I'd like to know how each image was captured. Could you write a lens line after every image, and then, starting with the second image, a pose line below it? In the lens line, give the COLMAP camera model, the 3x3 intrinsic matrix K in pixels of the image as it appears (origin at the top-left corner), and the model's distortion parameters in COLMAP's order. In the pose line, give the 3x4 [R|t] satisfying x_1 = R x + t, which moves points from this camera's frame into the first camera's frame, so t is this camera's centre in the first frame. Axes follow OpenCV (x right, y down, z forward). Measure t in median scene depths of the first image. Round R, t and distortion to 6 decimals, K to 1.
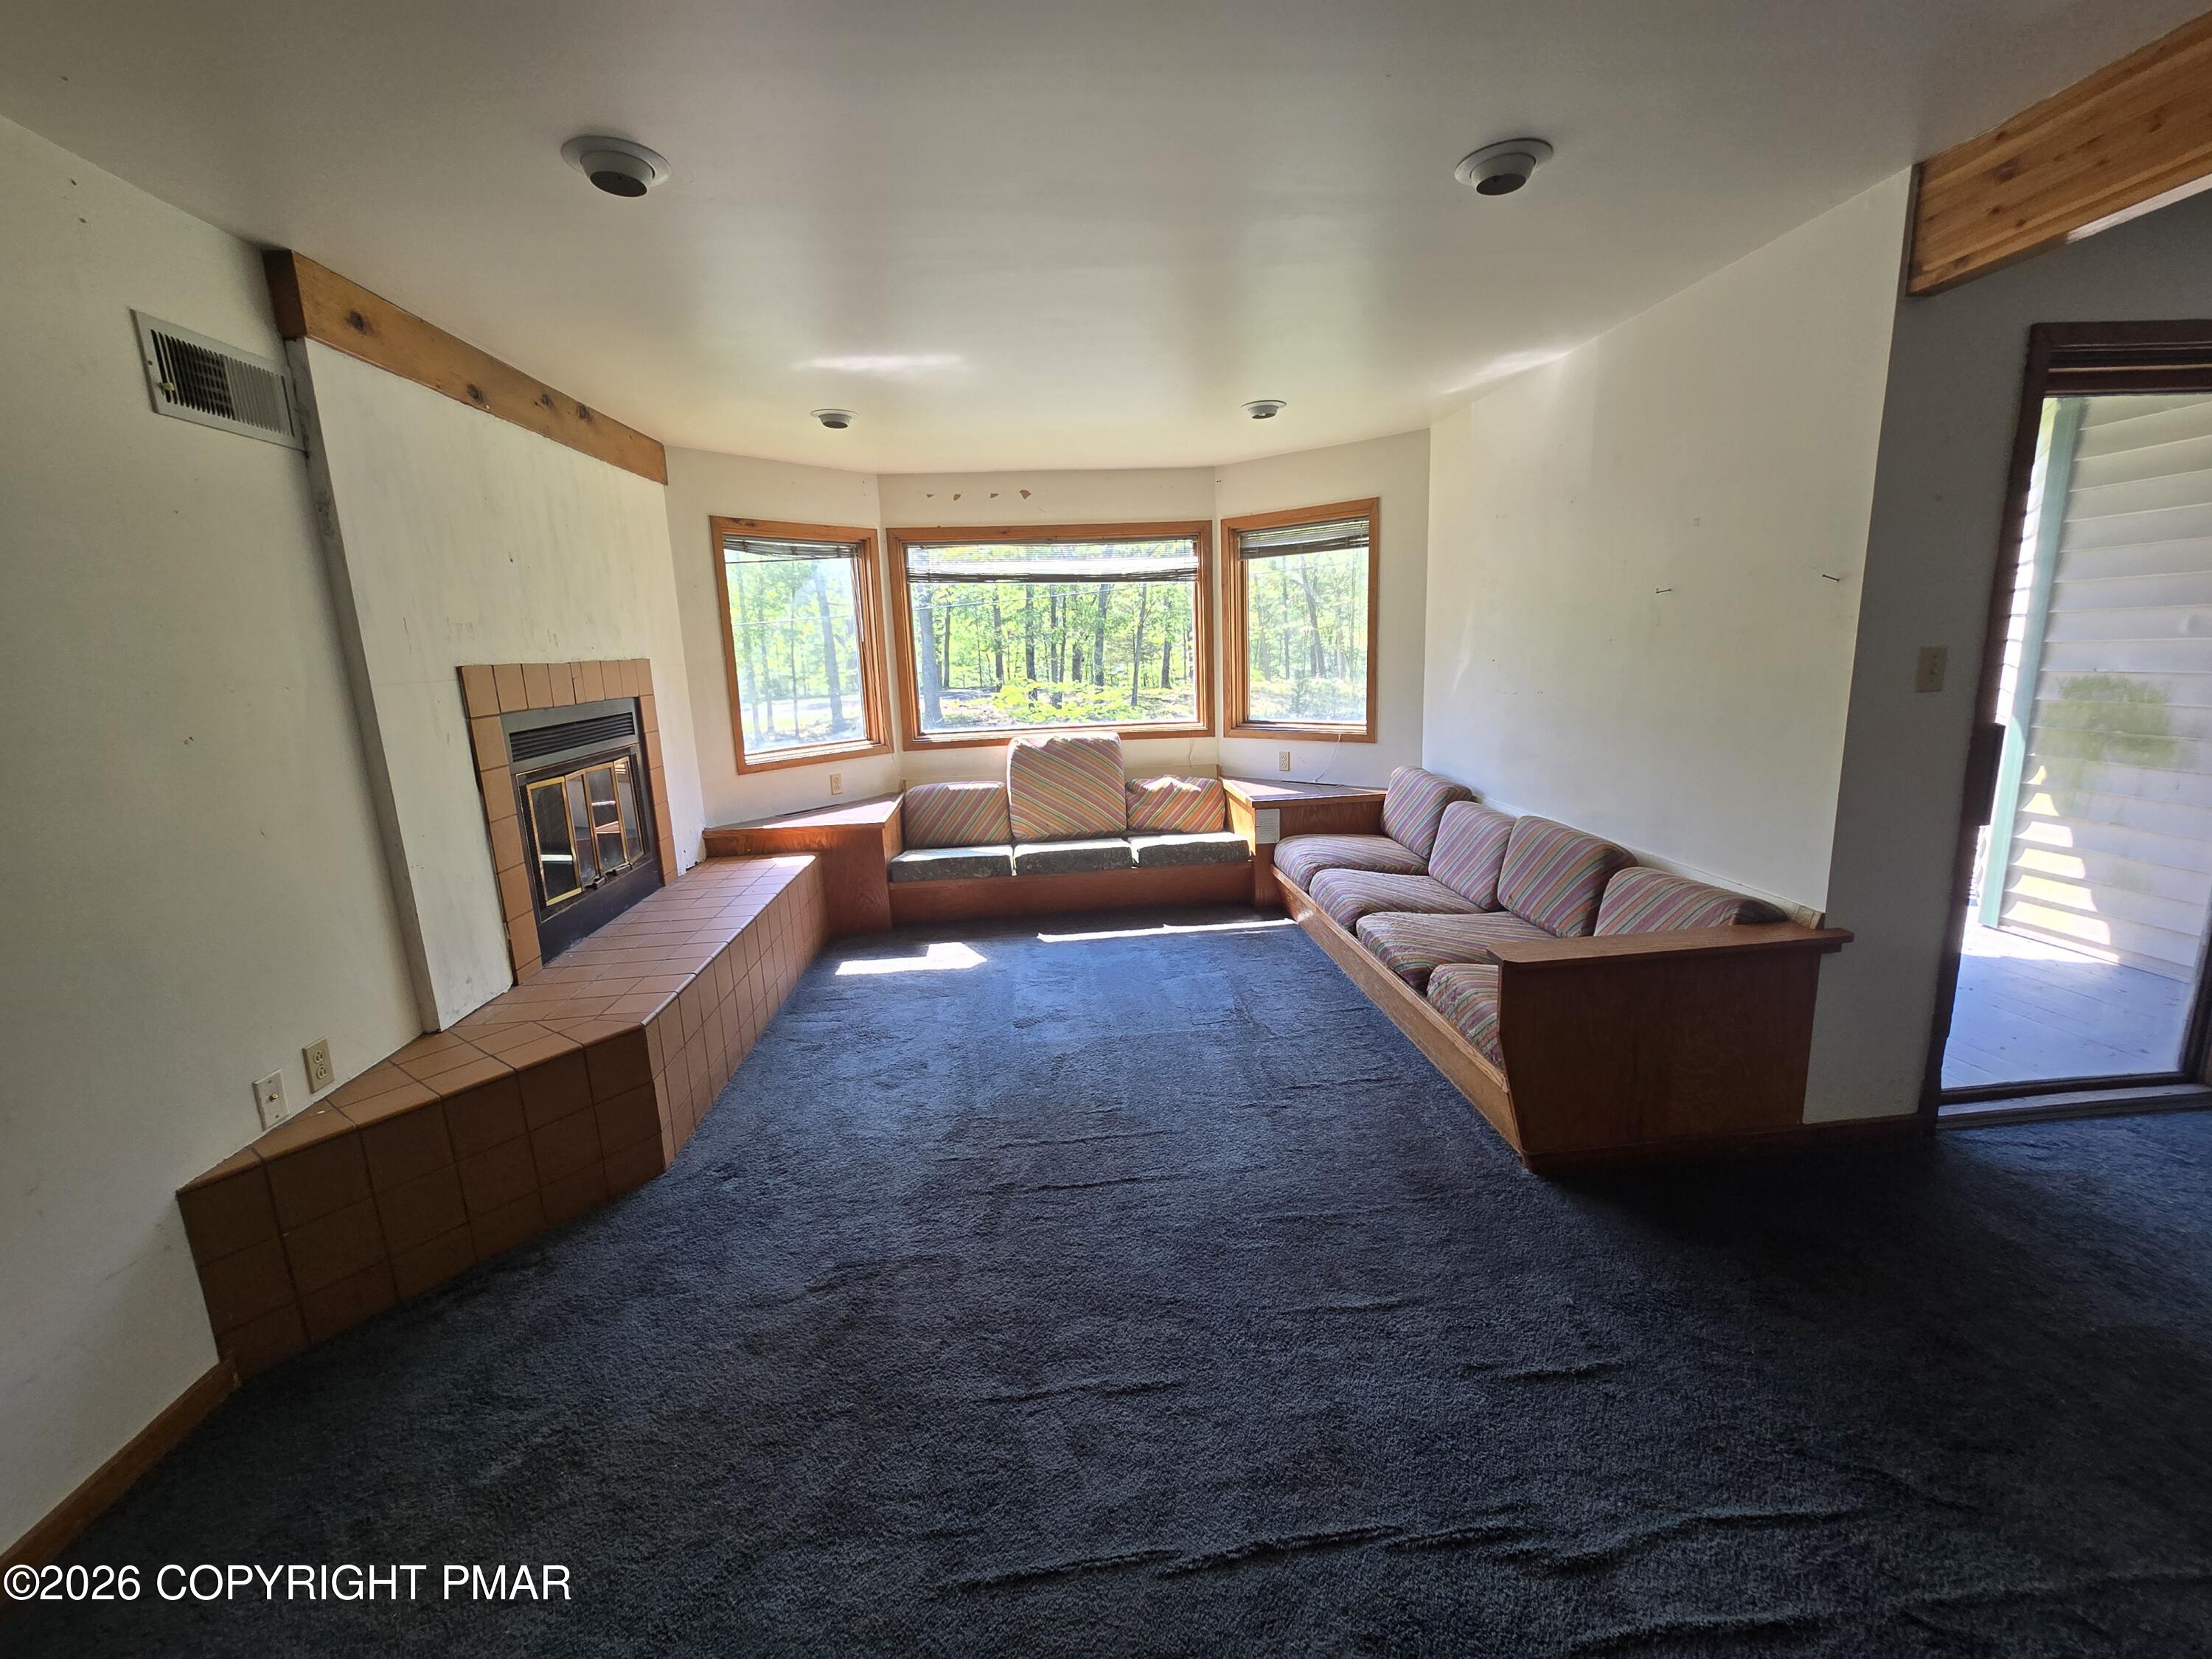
lens RADIAL K [[907.7, 0, 1115.0], [0, 907.7, 833.1], [0, 0, 1]] dist [-0.007444, 0.002307]
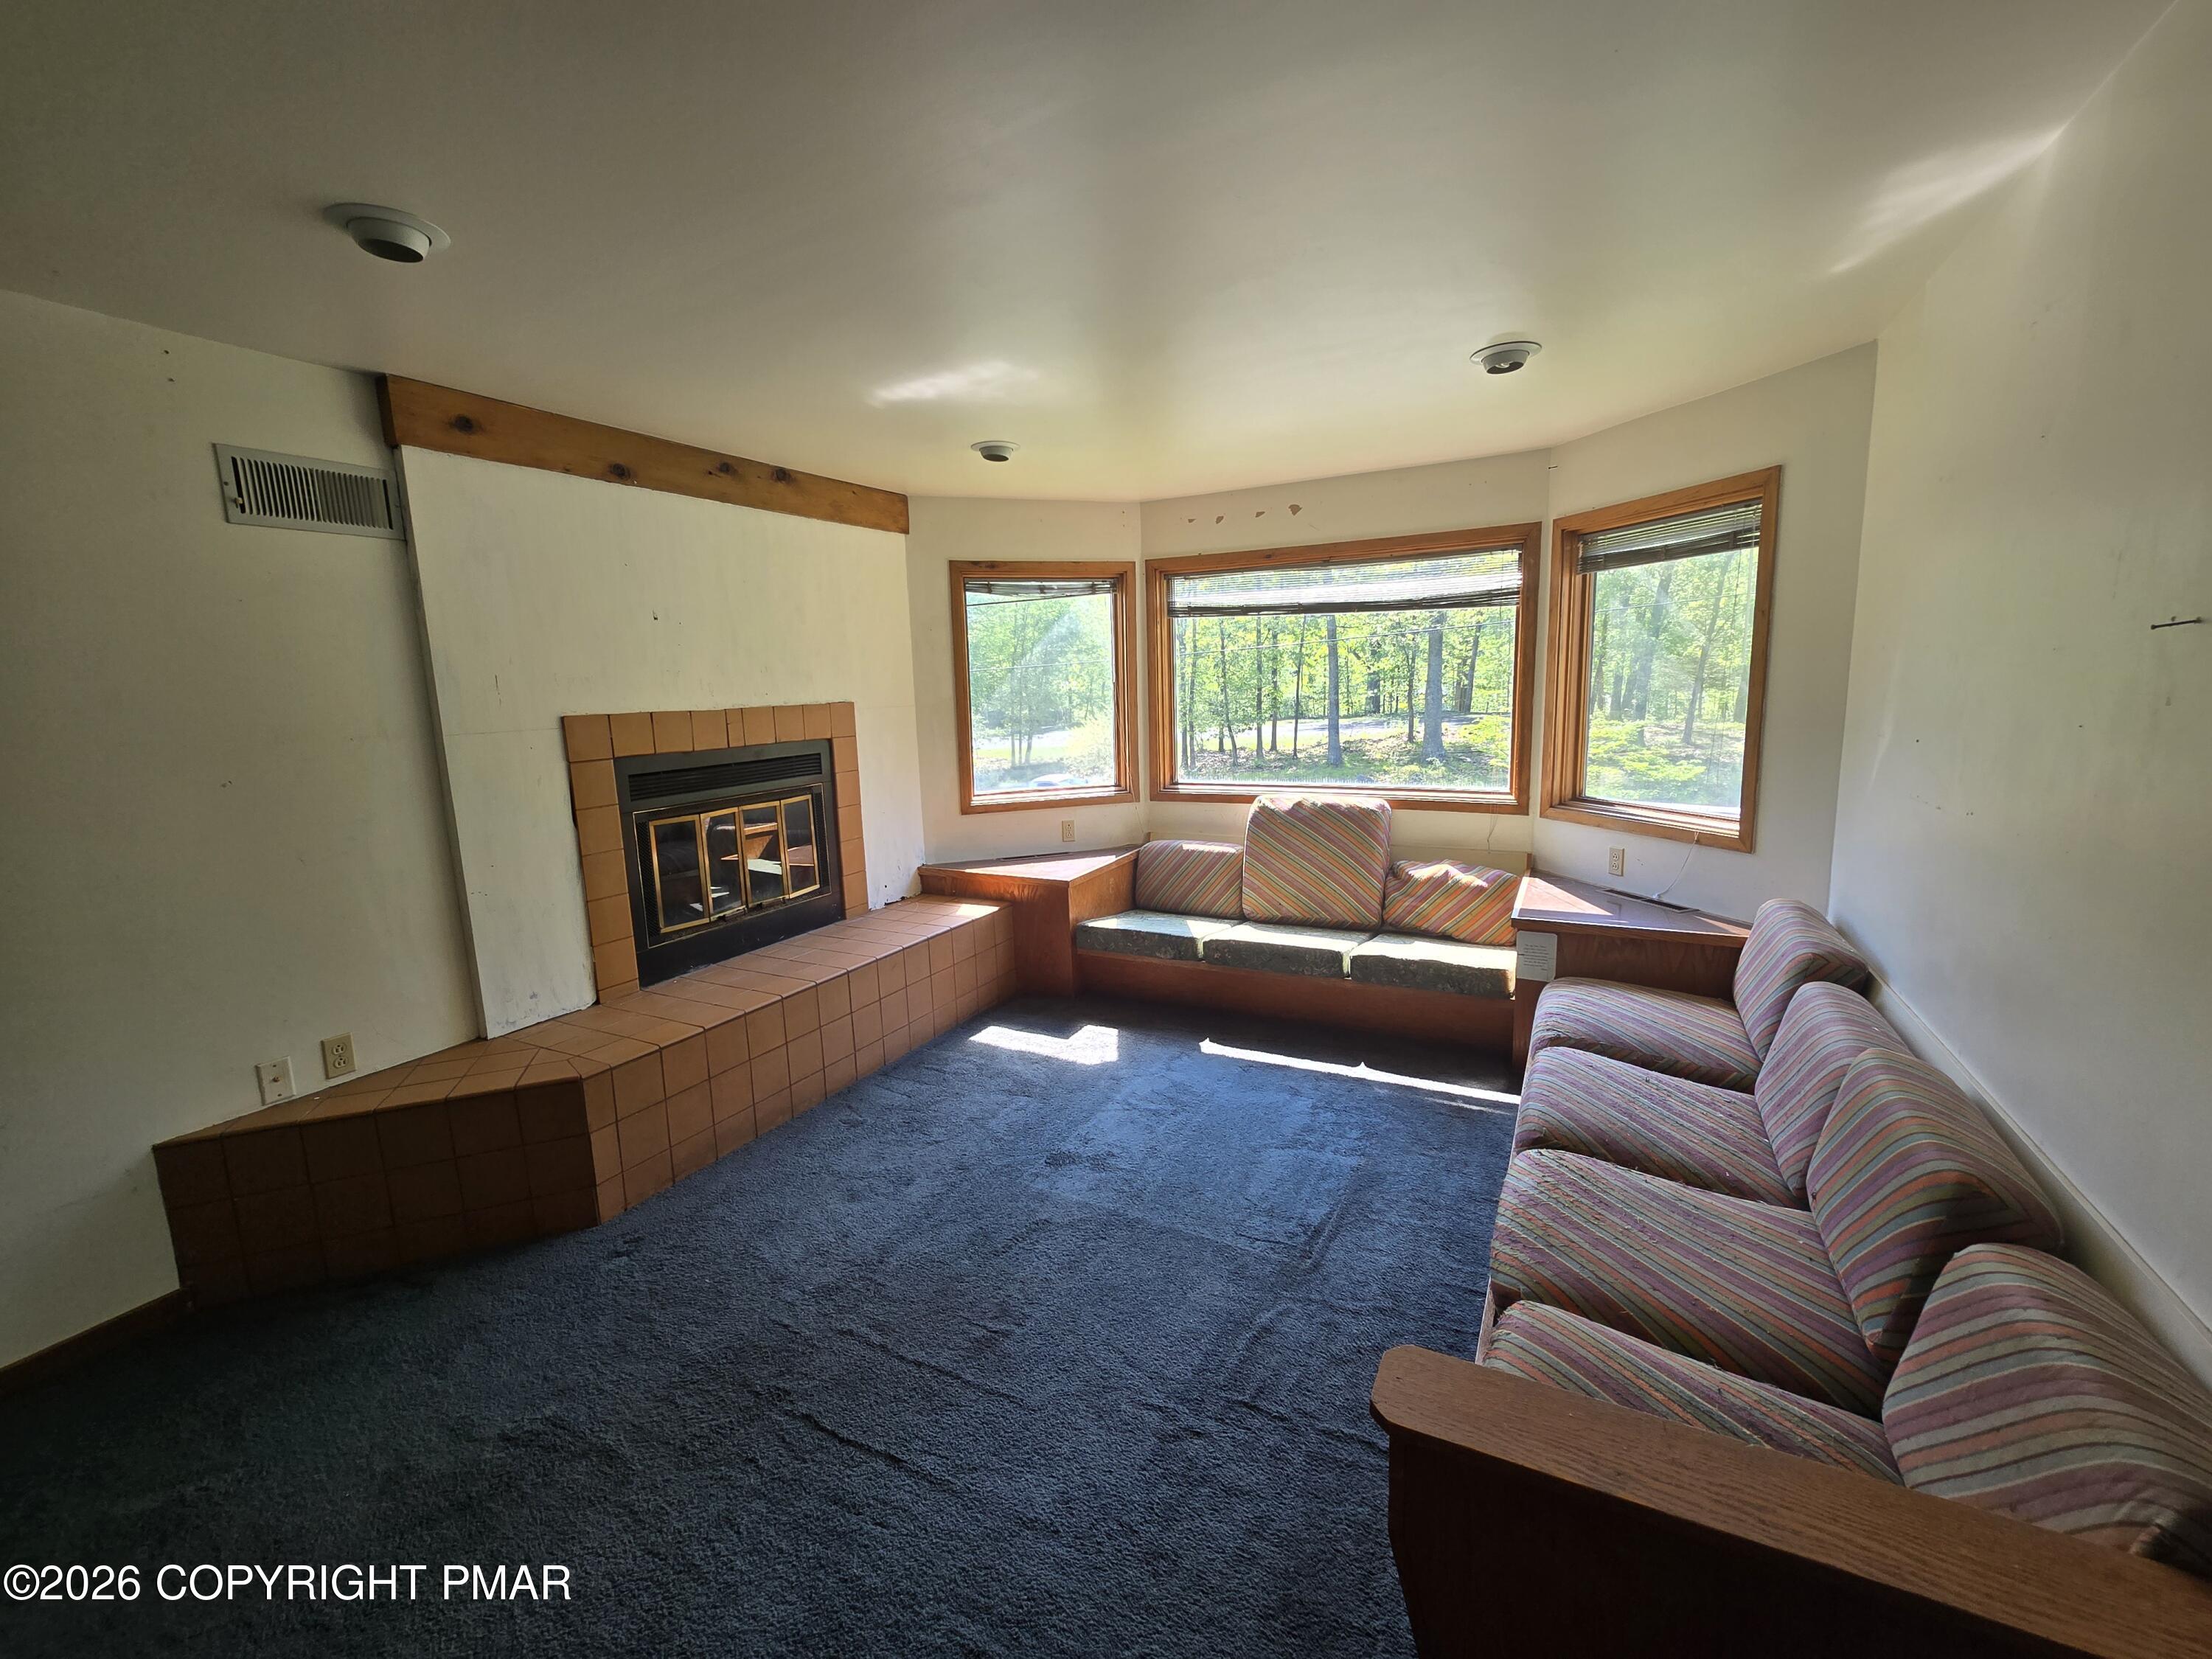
lens RADIAL K [[907.7, 0, 1104.6], [0, 907.7, 832.1], [0, 0, 1]] dist [-0.007444, 0.002307]
pose [[0.837798, 0.100572, -0.536637, 0.304689], [-0.112798, 0.993567, 0.010106, -0.086223], [0.534201, 0.052064, 0.843753, 0.279686]]
